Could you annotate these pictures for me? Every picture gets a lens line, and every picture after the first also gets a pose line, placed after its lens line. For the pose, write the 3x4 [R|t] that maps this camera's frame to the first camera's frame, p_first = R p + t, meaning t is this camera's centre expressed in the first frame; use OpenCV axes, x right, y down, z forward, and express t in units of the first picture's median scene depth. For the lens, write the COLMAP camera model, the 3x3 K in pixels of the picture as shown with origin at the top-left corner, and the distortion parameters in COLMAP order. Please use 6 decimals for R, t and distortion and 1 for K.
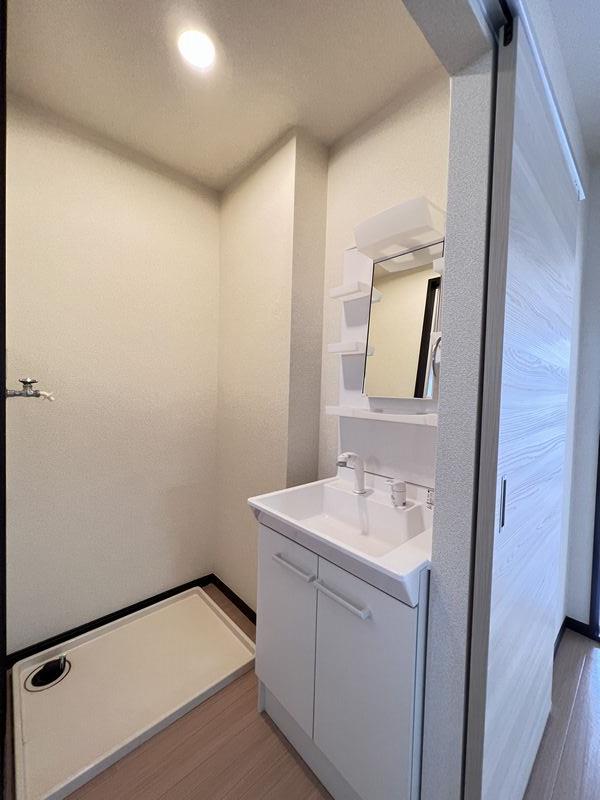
lens RADIAL K [[319.8, 0, 298.8], [0, 319.8, 396.1], [0, 0, 1]] dist [-0.001671, -0.000019]
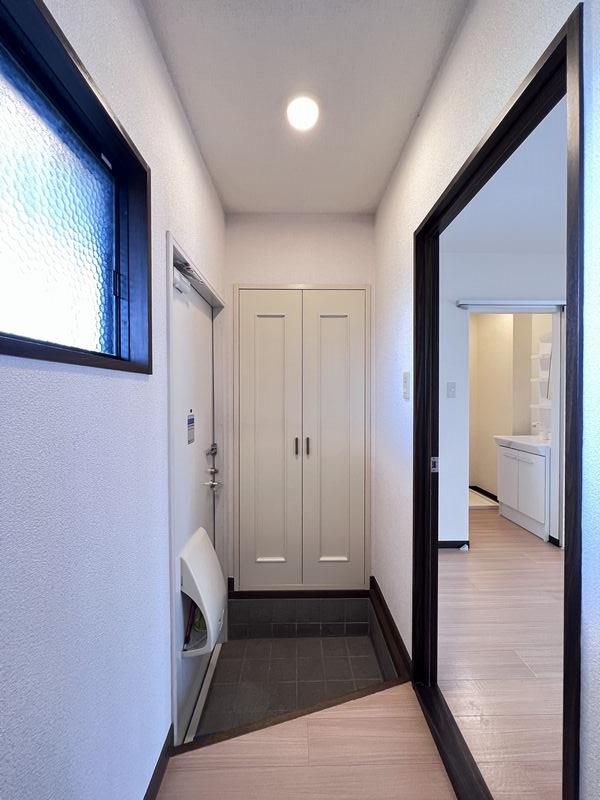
lens RADIAL K [[319.8, 0, 298.8], [0, 319.8, 396.1], [0, 0, 1]] dist [-0.001671, -0.000019]
pose [[0.749675, -0.021929, -0.661443, 0.387258], [0.002906, 0.999550, -0.029846, 0.038154], [0.661800, 0.020453, 0.749402, -2.042217]]
